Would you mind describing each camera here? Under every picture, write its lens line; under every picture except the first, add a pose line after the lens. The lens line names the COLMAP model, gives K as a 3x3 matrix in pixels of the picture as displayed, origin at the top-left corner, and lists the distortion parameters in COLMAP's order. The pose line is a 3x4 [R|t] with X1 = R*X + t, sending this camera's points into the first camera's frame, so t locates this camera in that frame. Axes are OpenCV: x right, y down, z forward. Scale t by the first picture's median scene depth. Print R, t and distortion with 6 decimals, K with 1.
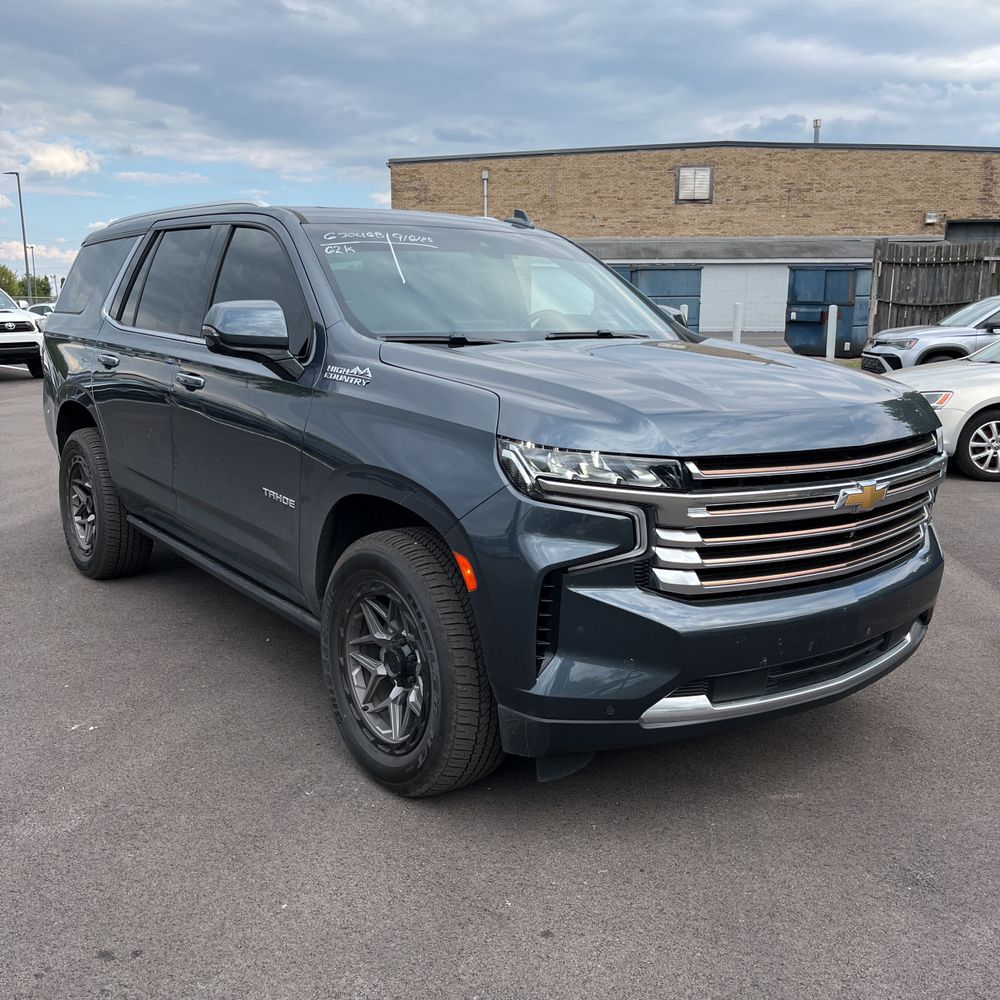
lens RADIAL K [[1038.9, 0, 506.6], [0, 1038.9, 509.4], [0, 0, 1]] dist [0.025357, 0.000000]
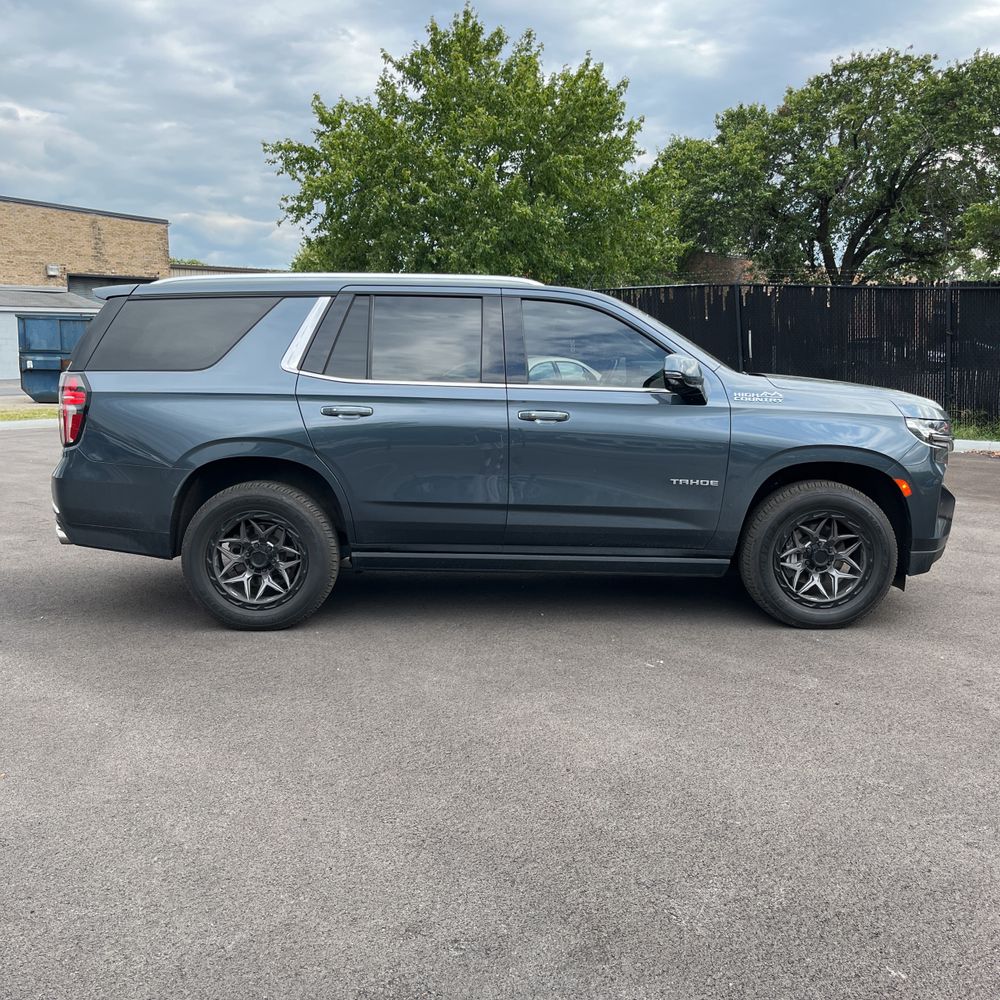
lens RADIAL K [[1038.9, 0, 507.4], [0, 1038.9, 499.7], [0, 0, 1]] dist [0.025357, 0.000000]
pose [[0.596930, -0.124829, 0.792522, -0.257922], [0.166191, 0.985635, 0.030070, -0.012616], [-0.784891, 0.113760, 0.609101, 0.047939]]
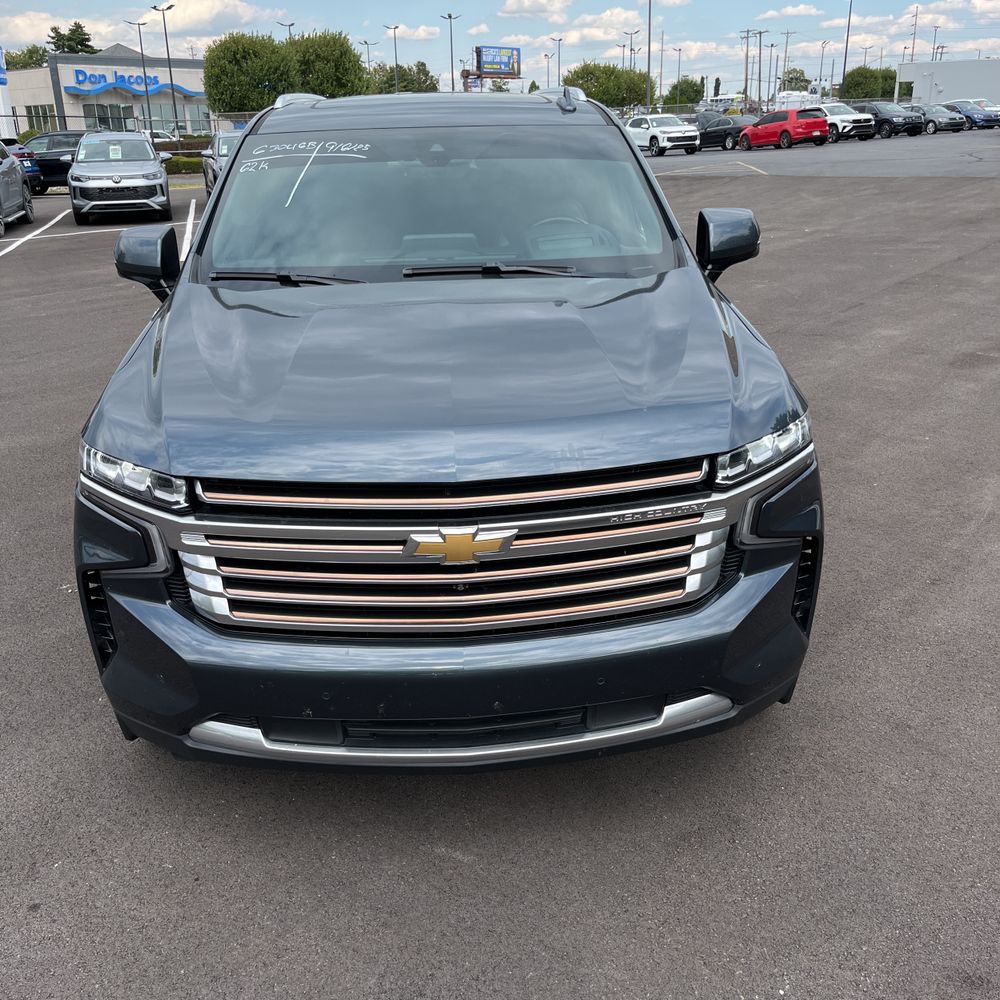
lens RADIAL K [[1038.9, 0, 500.4], [0, 1038.9, 514.1], [0, 0, 1]] dist [0.025357, 0.000000]
pose [[0.818934, 0.180426, -0.544787, 0.106225], [-0.075916, 0.975009, 0.208791, -0.026953], [0.568844, -0.129628, 0.812166, 0.052994]]
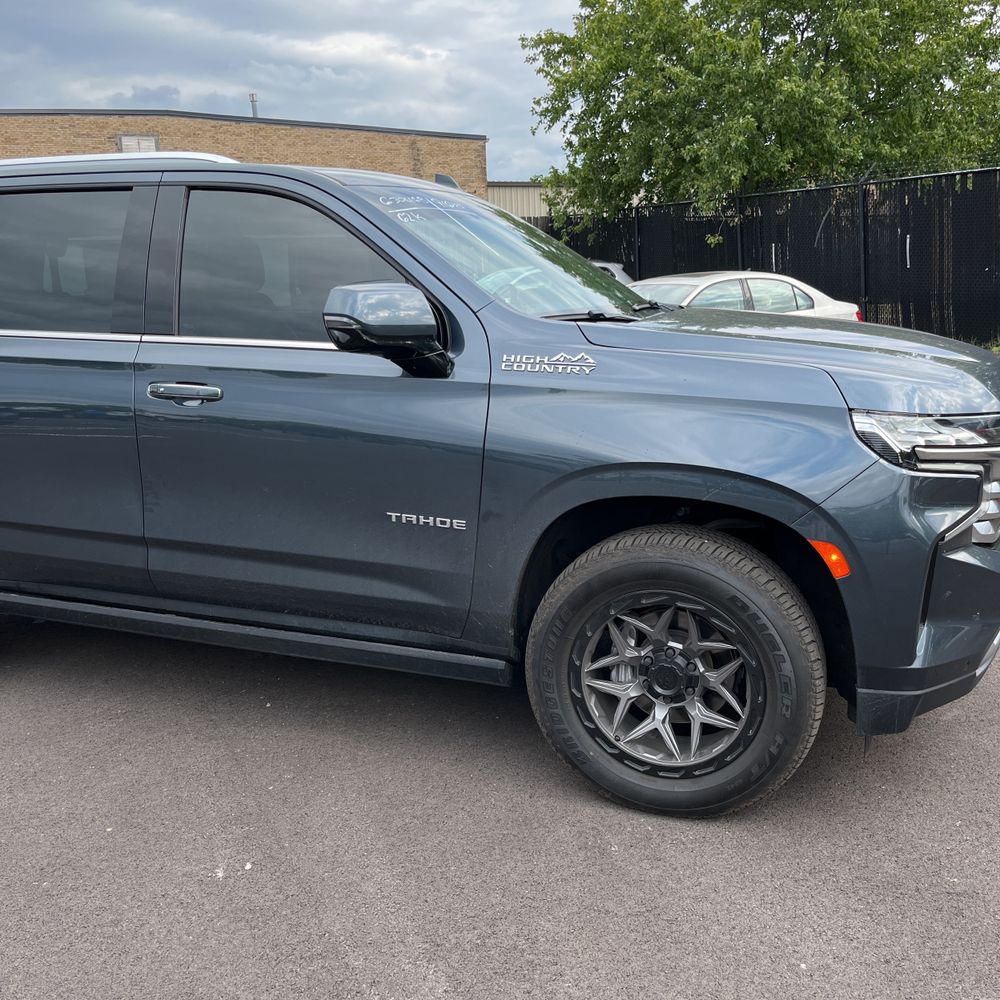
lens RADIAL K [[1038.9, 0, 506.4], [0, 1038.9, 514.4], [0, 0, 1]] dist [0.025357, 0.000000]
pose [[0.847489, -0.148715, 0.509555, -0.094806], [0.135626, 0.988755, 0.062999, -0.009692], [-0.513194, 0.015717, 0.858129, 0.042772]]
